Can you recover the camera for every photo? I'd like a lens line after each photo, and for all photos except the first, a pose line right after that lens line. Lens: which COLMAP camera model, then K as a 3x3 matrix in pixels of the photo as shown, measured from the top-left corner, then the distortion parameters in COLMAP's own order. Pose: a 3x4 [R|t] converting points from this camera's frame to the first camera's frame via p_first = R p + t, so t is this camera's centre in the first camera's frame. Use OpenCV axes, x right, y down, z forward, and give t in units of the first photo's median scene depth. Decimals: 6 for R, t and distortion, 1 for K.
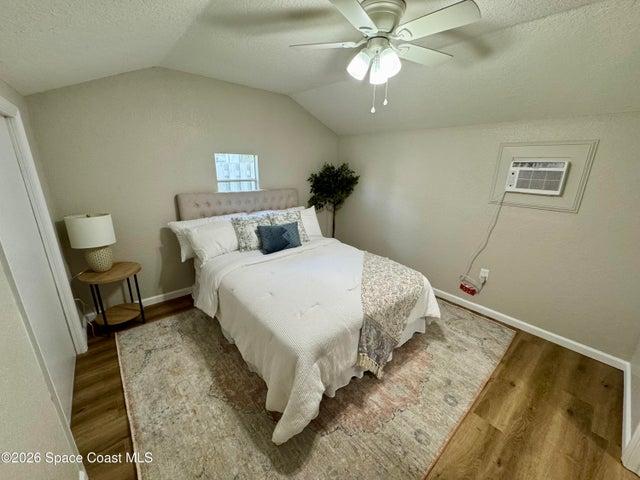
lens RADIAL K [[256.3, 0, 320.0], [0, 256.3, 240.0], [0, 0, 1]] dist [0.000309, 0.000021]
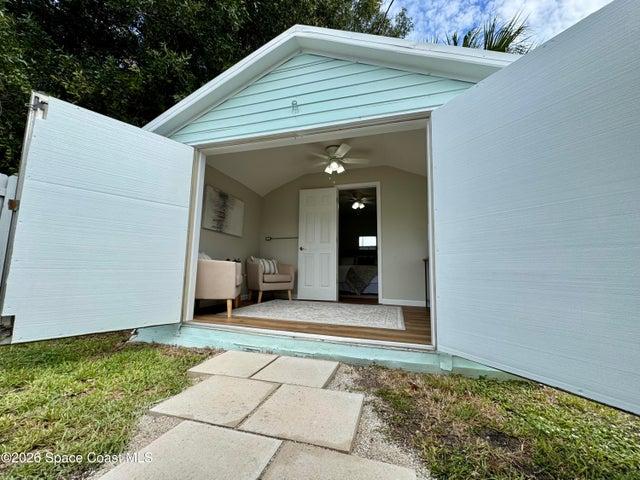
lens RADIAL K [[256.3, 0, 320.0], [0, 256.3, 240.0], [0, 0, 1]] dist [0.000309, 0.000021]
pose [[0.541171, -0.104613, -0.834380, 1.765259], [-0.254840, 0.925168, -0.281283, 0.621244], [0.801368, 0.364856, 0.474014, -0.693226]]
